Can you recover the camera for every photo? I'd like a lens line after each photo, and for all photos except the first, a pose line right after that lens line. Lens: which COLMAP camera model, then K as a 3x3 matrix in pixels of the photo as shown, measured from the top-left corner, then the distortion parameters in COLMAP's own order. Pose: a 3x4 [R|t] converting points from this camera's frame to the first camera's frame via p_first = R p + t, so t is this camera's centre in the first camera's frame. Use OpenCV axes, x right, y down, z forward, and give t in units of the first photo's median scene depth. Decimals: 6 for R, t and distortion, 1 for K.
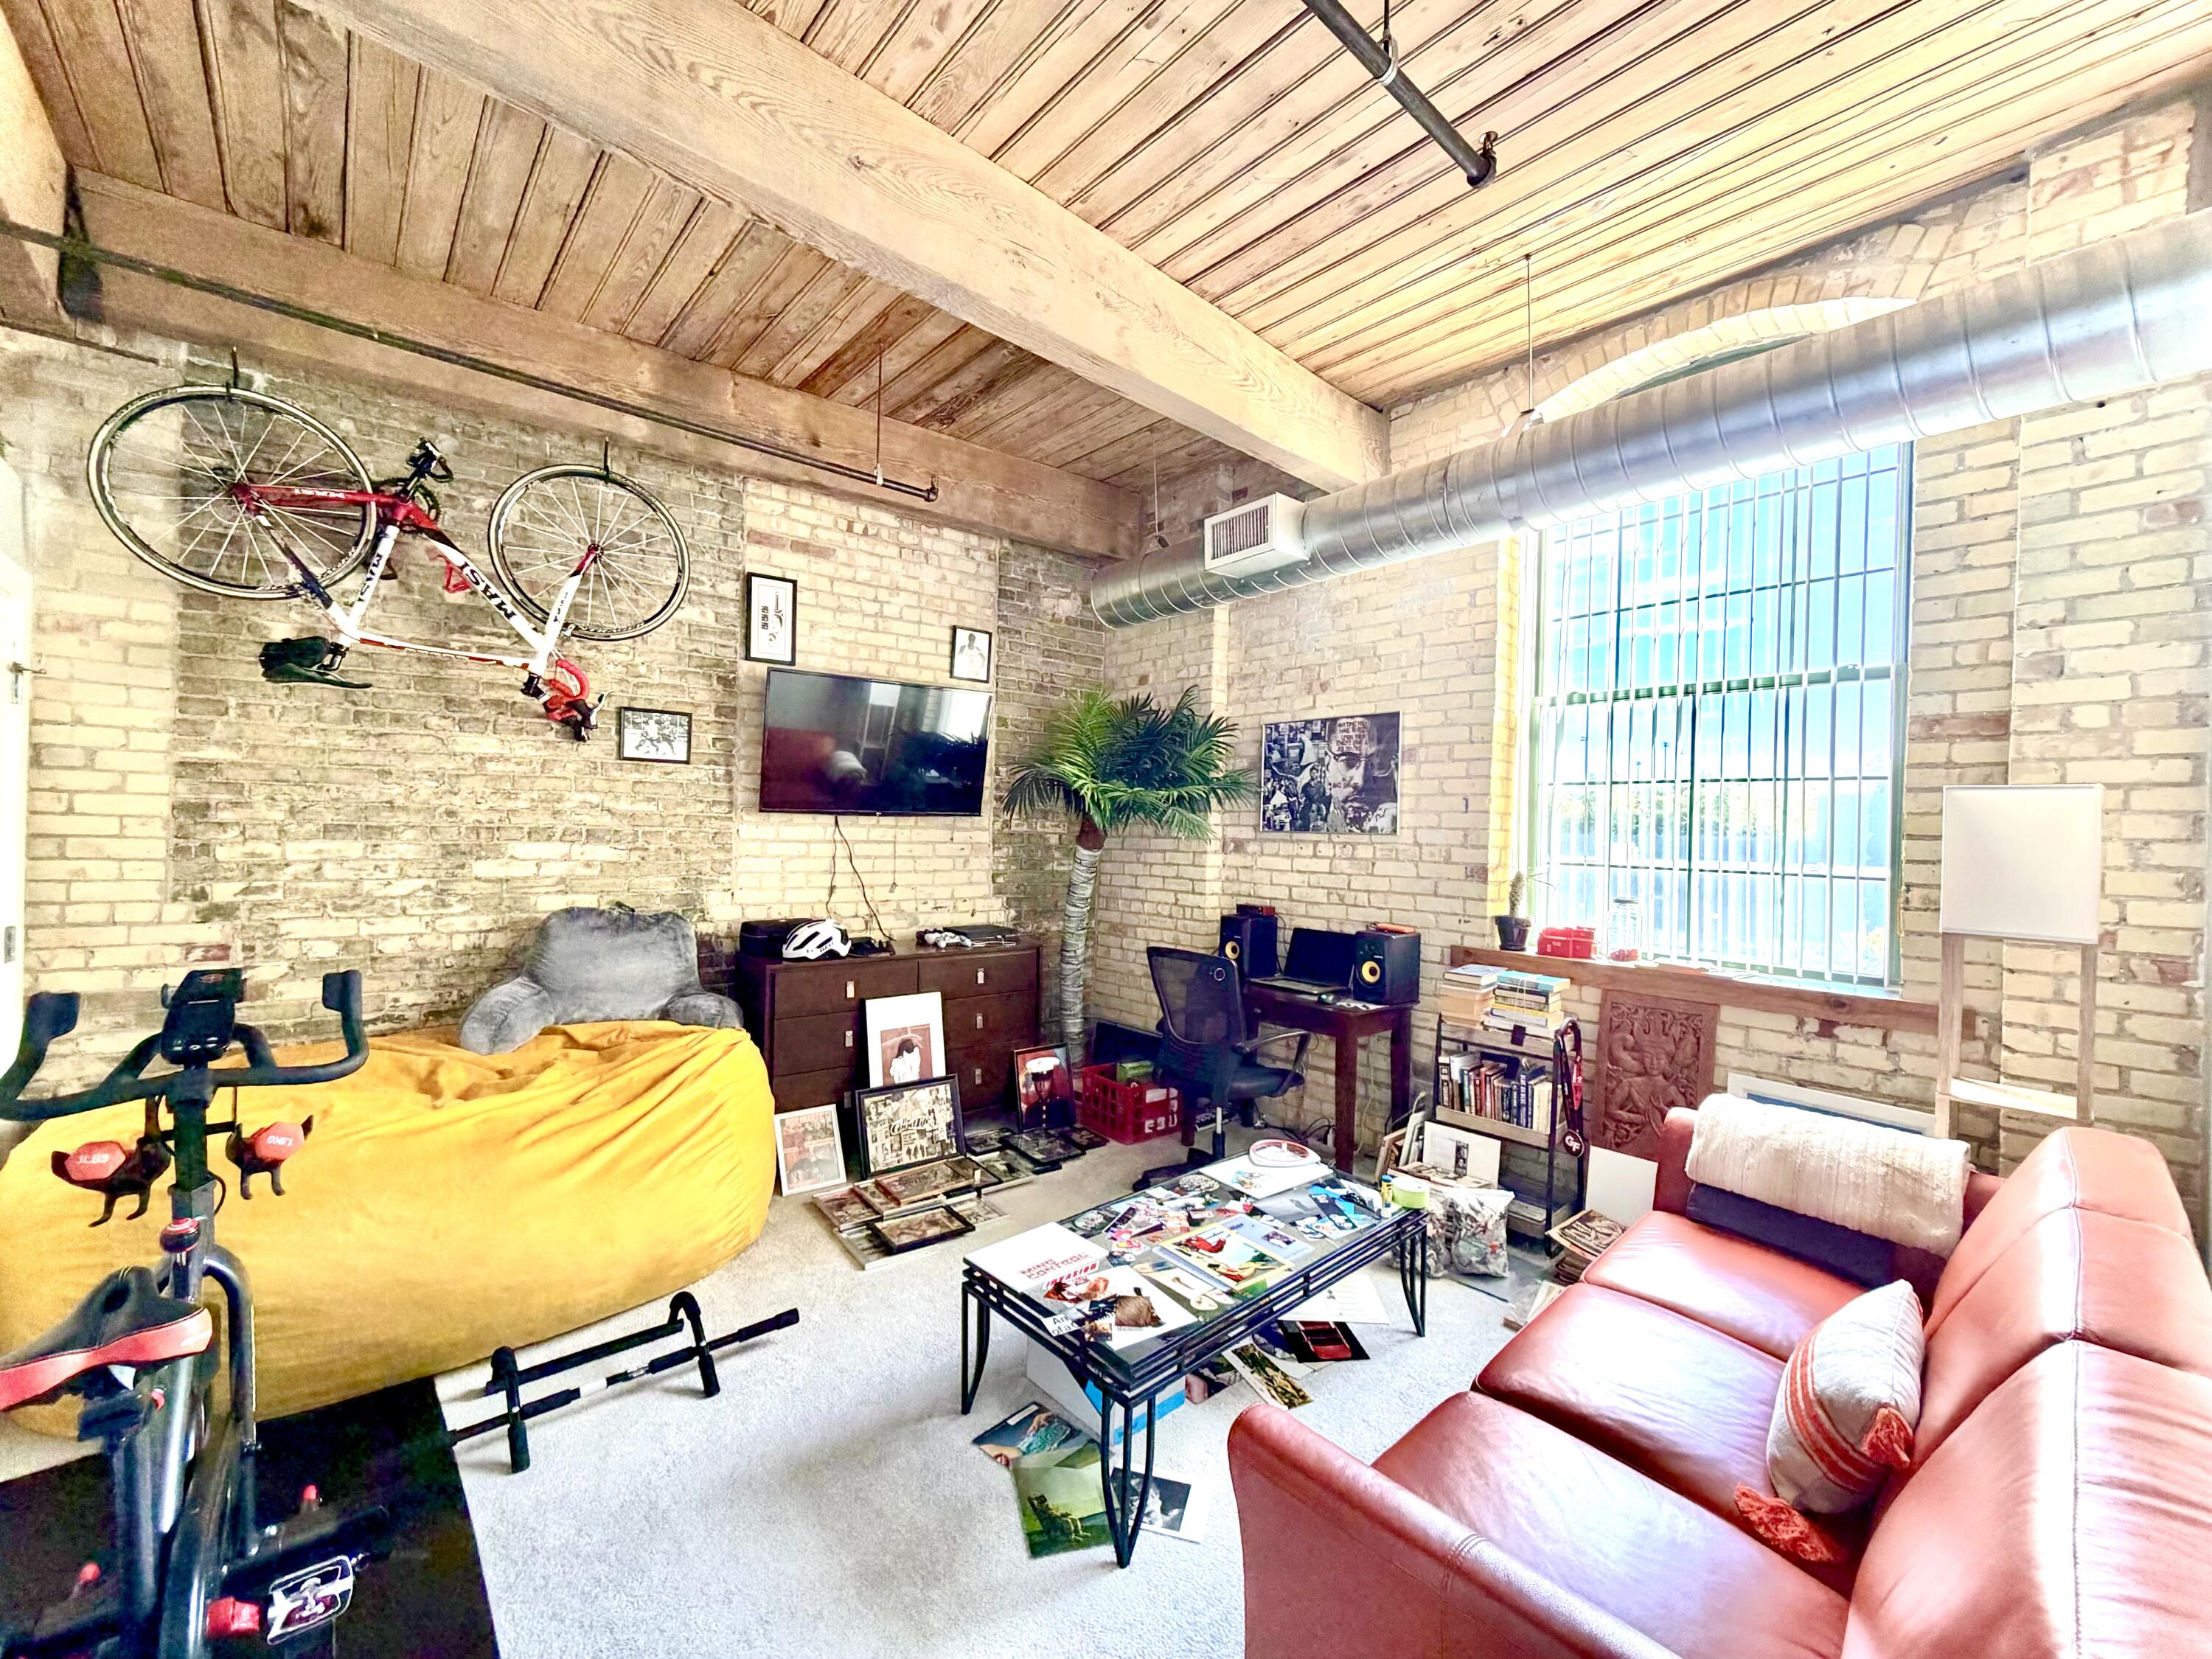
lens RADIAL K [[888.4, 0, 1131.0], [0, 888.4, 830.6], [0, 0, 1]] dist [-0.003214, -0.000455]
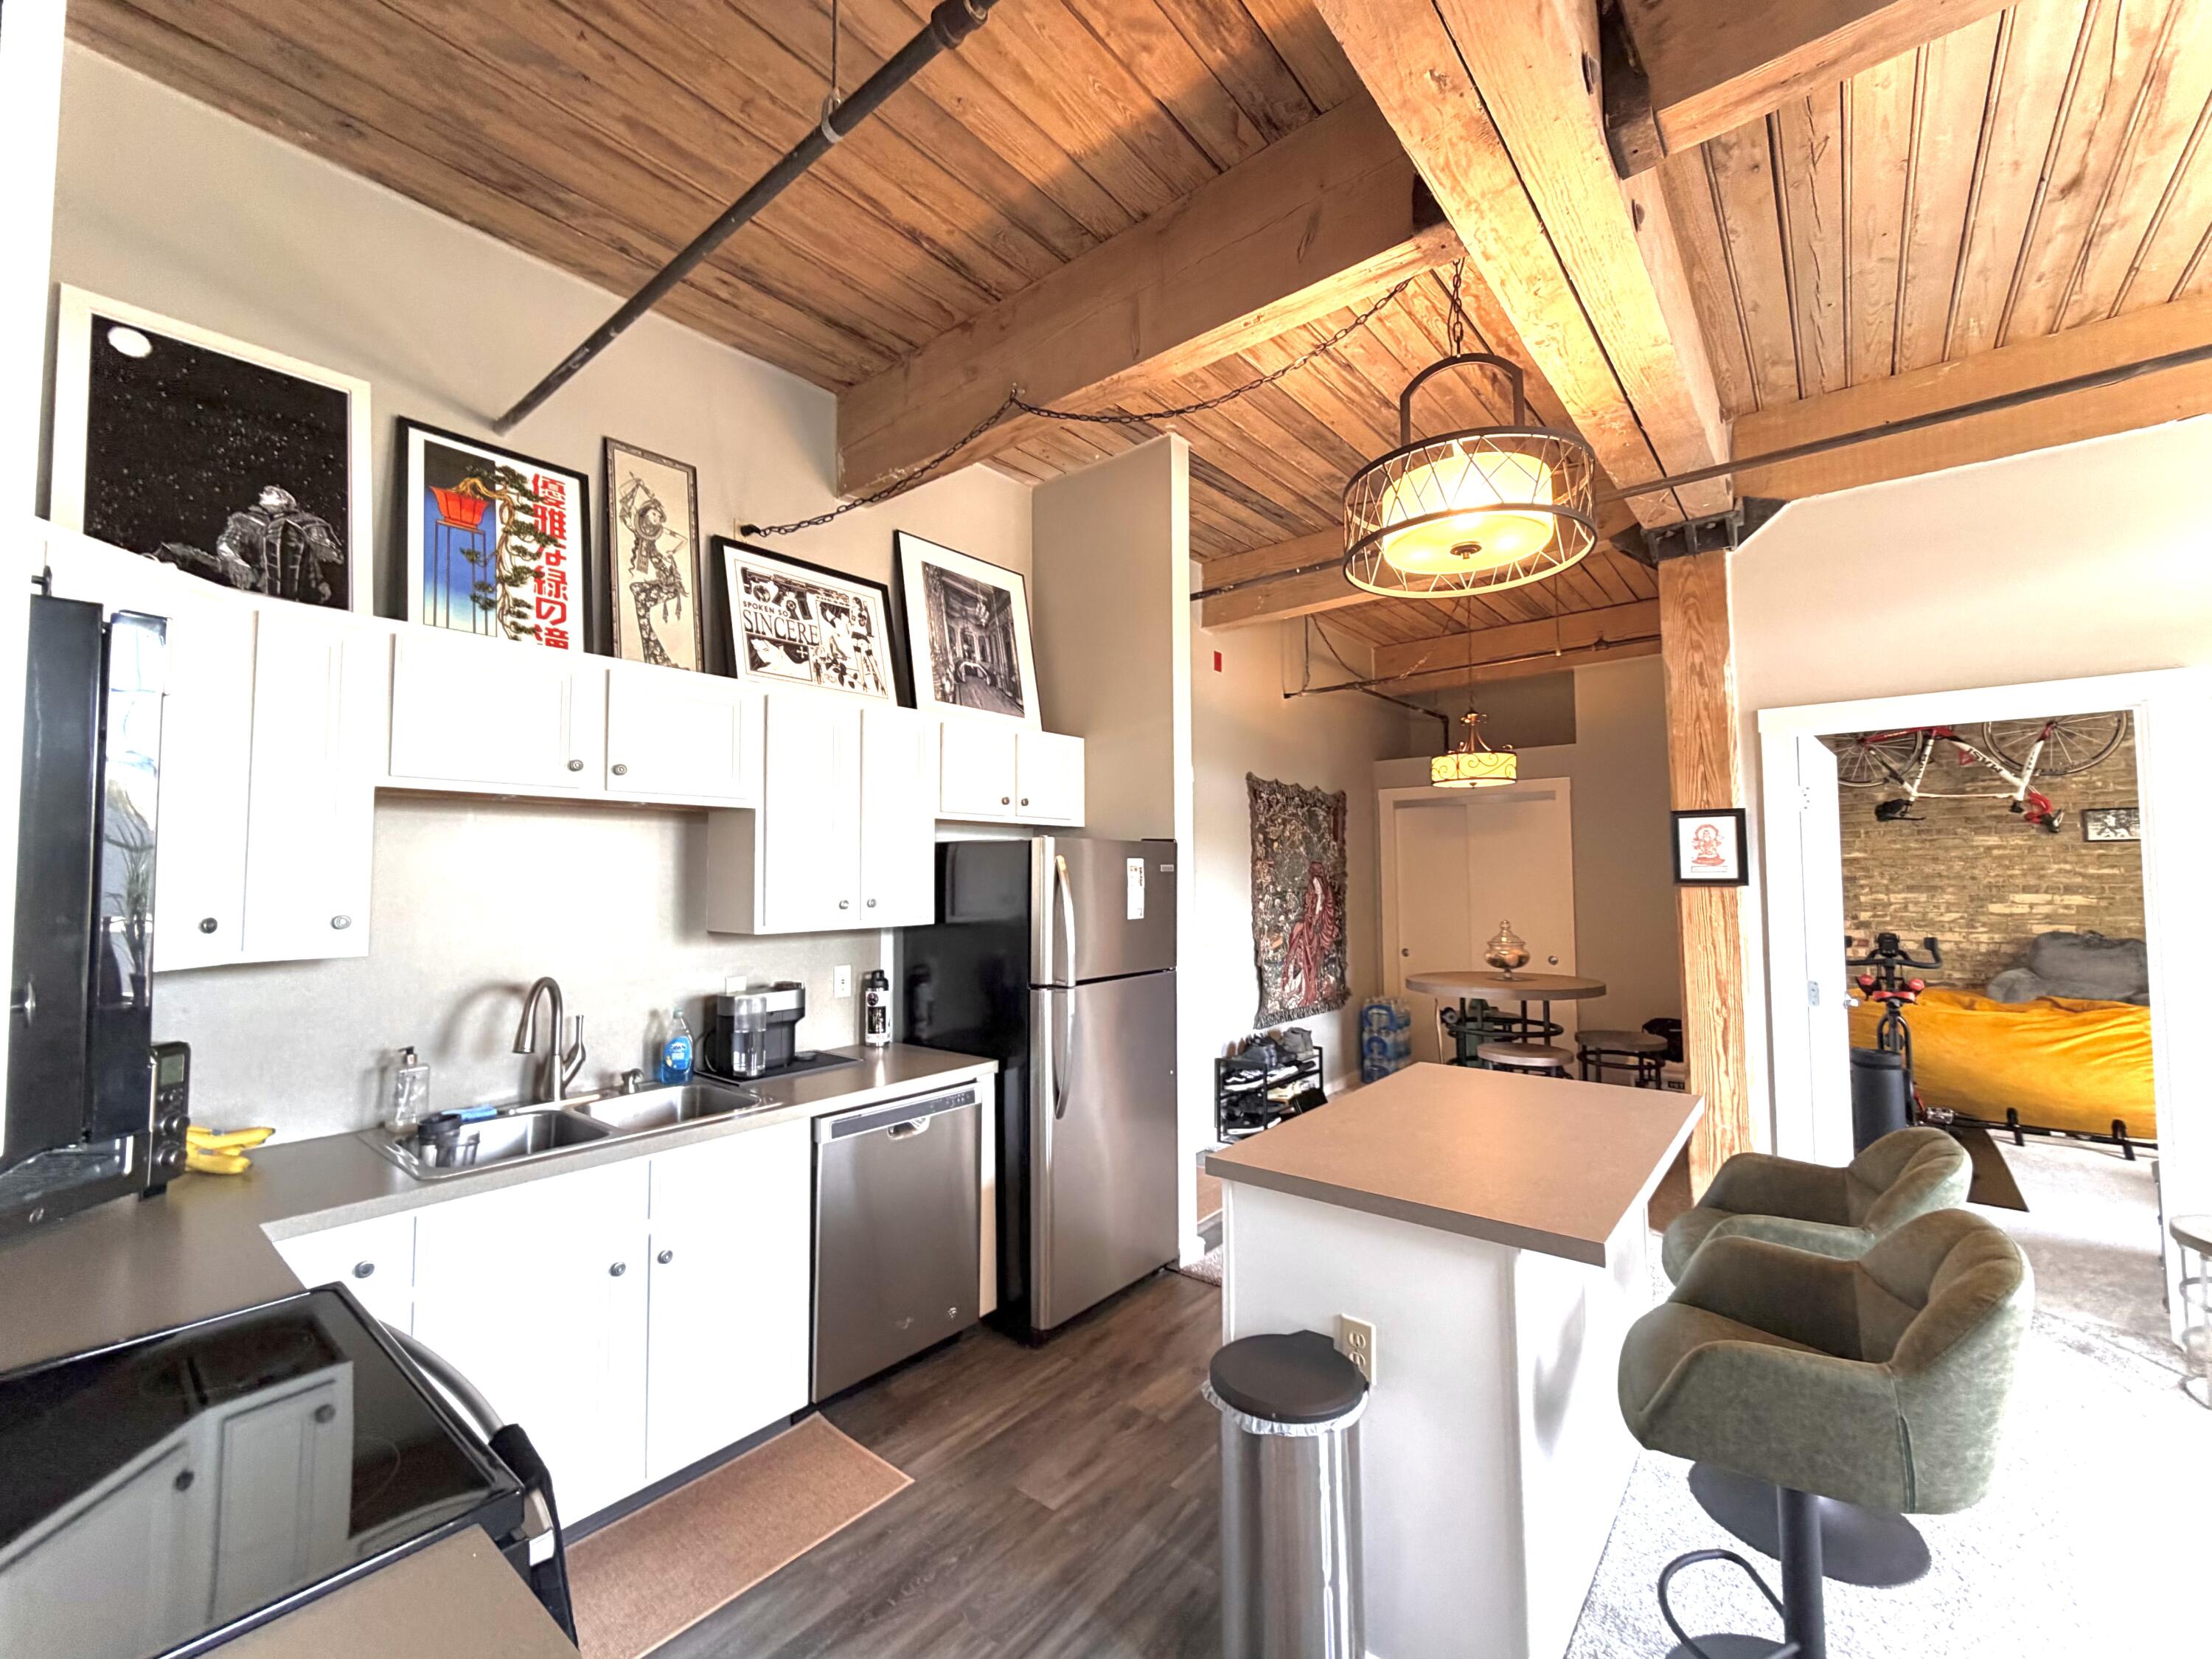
lens RADIAL K [[899.9, 0, 1106.0], [0, 899.9, 829.5], [0, 0, 1]] dist [-0.003870, -0.000637]
pose [[0.133841, -0.073564, -0.988269, 0.881749], [0.009045, 0.997290, -0.073011, -0.000744], [0.990962, 0.000833, 0.134144, -1.089083]]
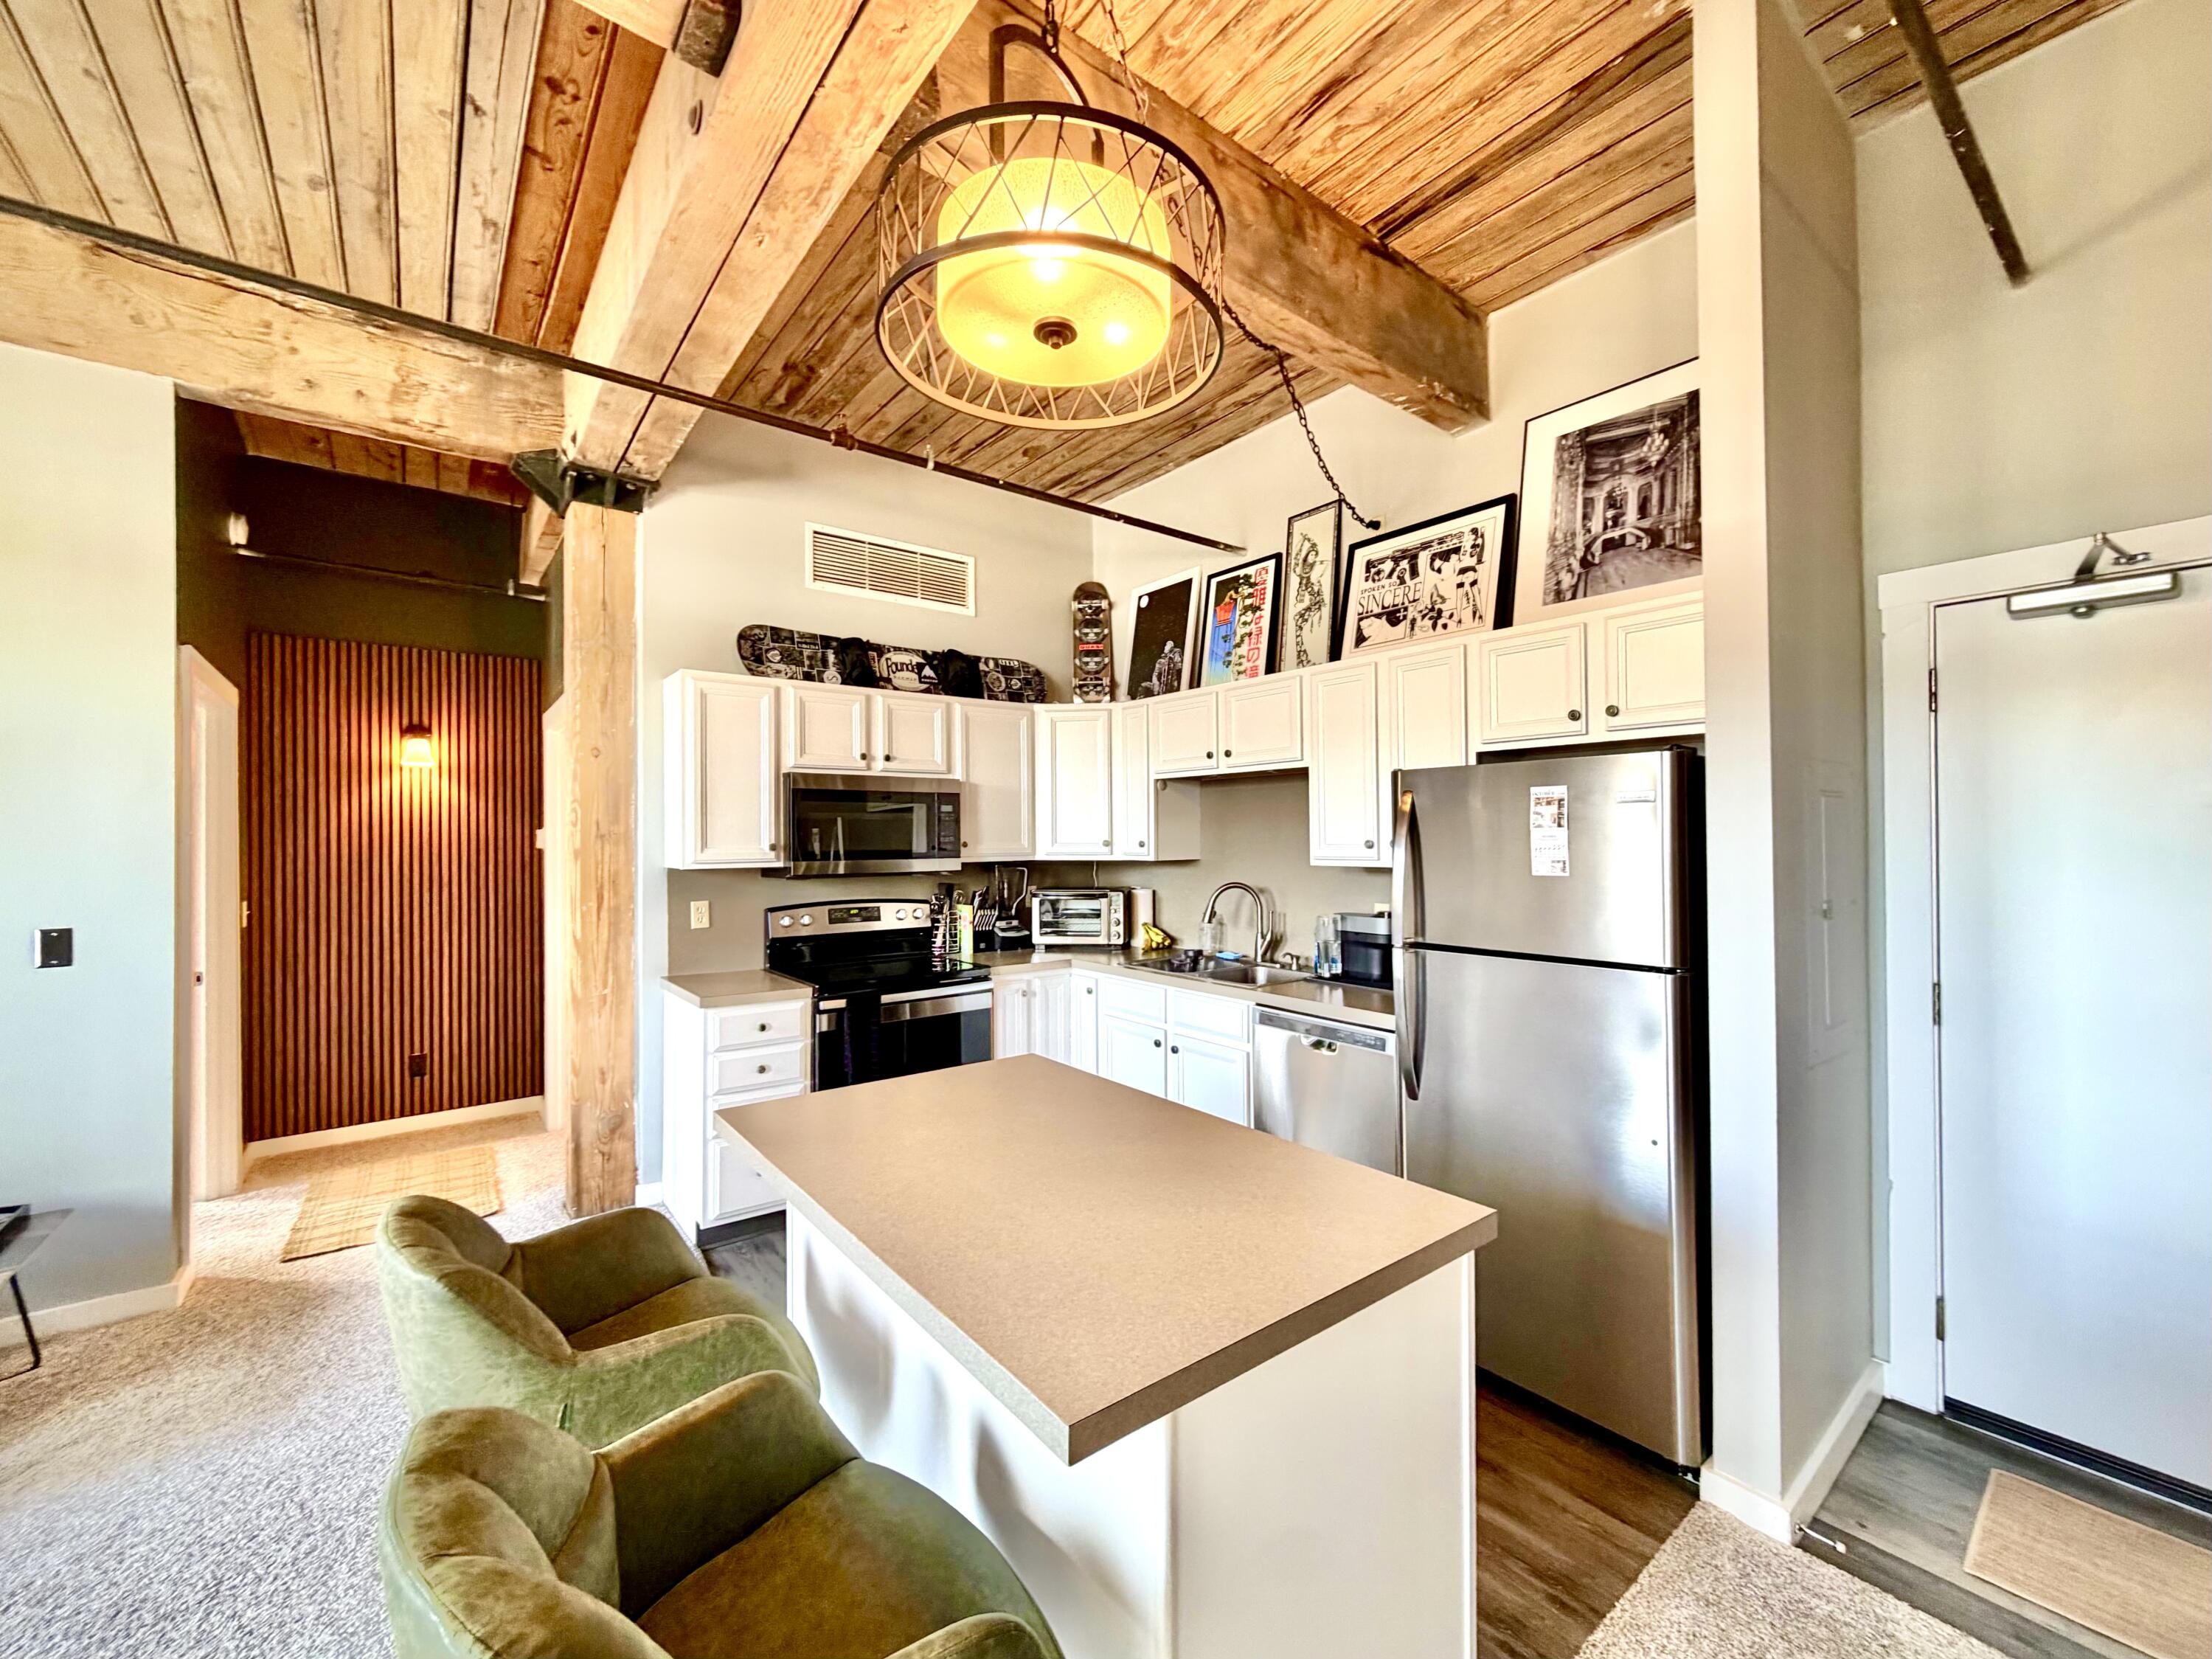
lens RADIAL K [[899.9, 0, 1106.0], [0, 899.9, 829.5], [0, 0, 1]] dist [-0.003870, -0.000637]
pose [[-0.996333, -0.008798, 0.085104, 0.614914], [-0.009126, 0.999952, -0.003467, -0.002062], [-0.085069, -0.004231, -0.996366, -0.765516]]
